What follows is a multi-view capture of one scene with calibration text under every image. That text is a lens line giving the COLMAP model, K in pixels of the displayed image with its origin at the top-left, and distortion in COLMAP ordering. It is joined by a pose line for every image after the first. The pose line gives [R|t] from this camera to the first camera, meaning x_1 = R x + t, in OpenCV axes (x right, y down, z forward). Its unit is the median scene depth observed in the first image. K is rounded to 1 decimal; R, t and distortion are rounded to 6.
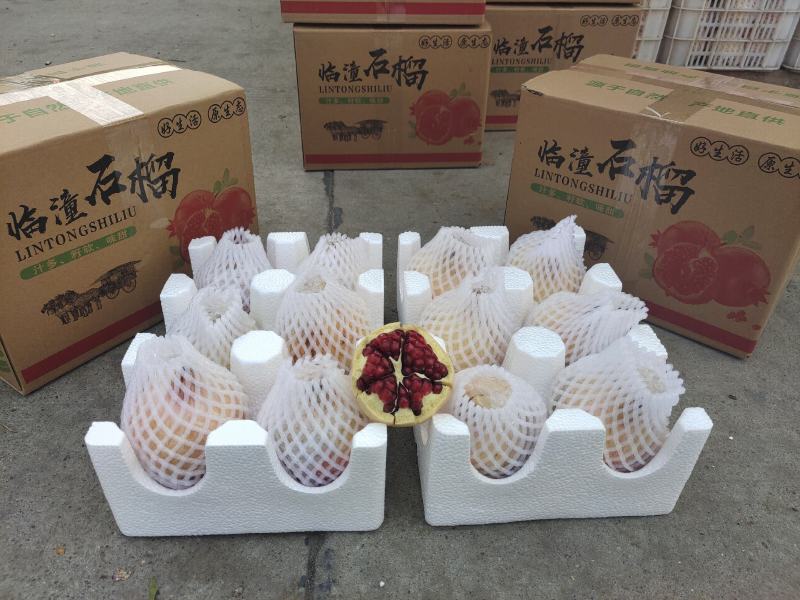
lens RADIAL K [[613.0, 0, 399.6], [0, 613.0, 299.4], [0, 0, 1]] dist [-0.003294, -0.014517]
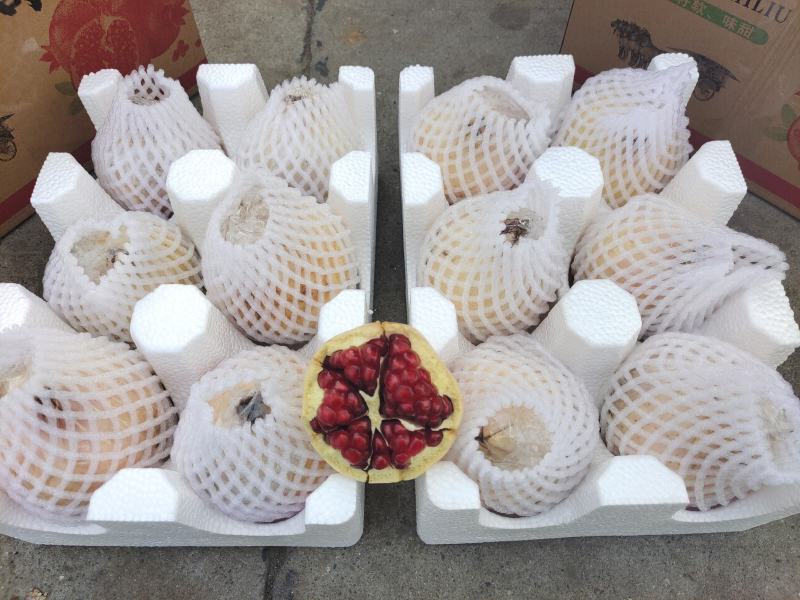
lens RADIAL K [[613.0, 0, 401.4], [0, 613.0, 299.7], [0, 0, 1]] dist [-0.003294, -0.014517]
pose [[0.998823, 0.030664, -0.037592, 0.041814], [-0.010517, 0.893336, 0.449265, -0.244019], [0.047358, -0.448341, 0.892607, 0.442851]]
